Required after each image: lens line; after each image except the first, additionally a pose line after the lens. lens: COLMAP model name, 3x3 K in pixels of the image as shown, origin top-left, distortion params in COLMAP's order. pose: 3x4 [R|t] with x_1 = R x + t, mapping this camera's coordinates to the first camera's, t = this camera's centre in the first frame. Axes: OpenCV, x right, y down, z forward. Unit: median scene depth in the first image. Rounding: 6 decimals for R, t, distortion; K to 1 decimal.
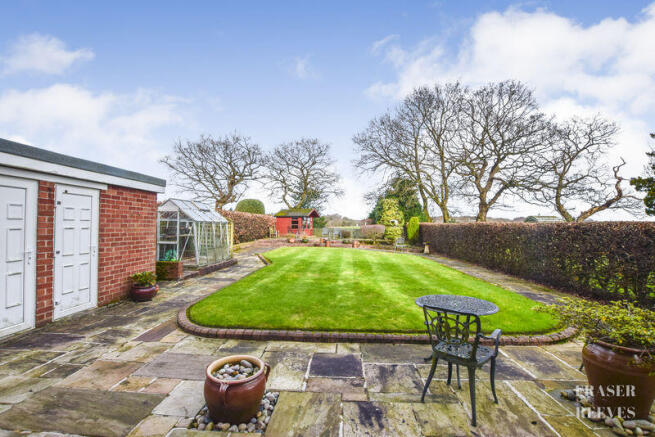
lens RADIAL K [[299.6, 0, 327.5], [0, 299.6, 222.4], [0, 0, 1]] dist [-0.010261, -0.000319]
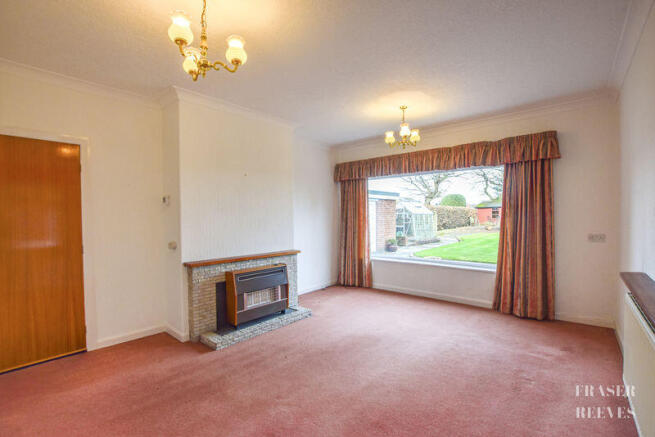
lens RADIAL K [[299.6, 0, 337.9], [0, 299.6, 222.1], [0, 0, 1]] dist [-0.010261, -0.000319]
pose [[0.800643, -0.012457, -0.599012, 0.098066], [0.028000, 0.999469, 0.016640, 0.001244], [0.598487, -0.030095, 0.800567, -0.261244]]
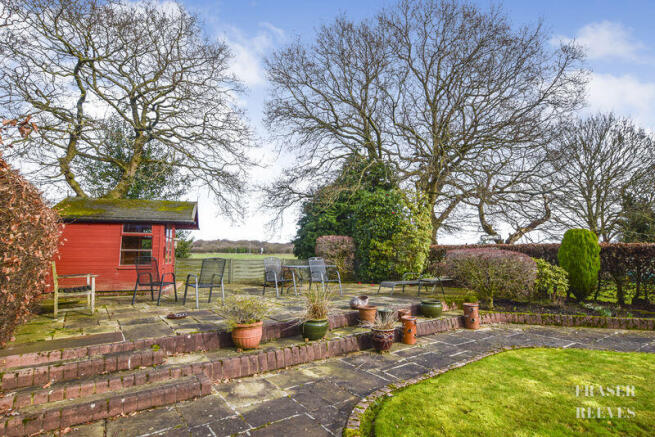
lens RADIAL K [[324.4, 0, 326.1], [0, 324.4, 220.9], [0, 0, 1]] dist [0.000654, -0.000021]
pose [[0.772515, 0.051517, 0.632903, -0.188229], [0.012605, 0.995263, -0.096397, 0.013613], [-0.634871, 0.082446, 0.768206, 0.742315]]
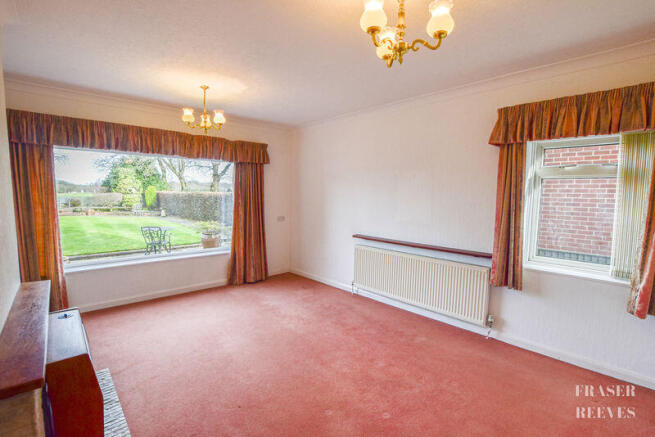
lens RADIAL K [[299.6, 0, 325.7], [0, 299.6, 223.8], [0, 0, 1]] dist [-0.010261, -0.000319]
pose [[0.706246, -0.075533, 0.703926, -0.049423], [-0.008153, 0.993359, 0.114770, -0.009732], [-0.707920, -0.086795, 0.700940, -0.256281]]
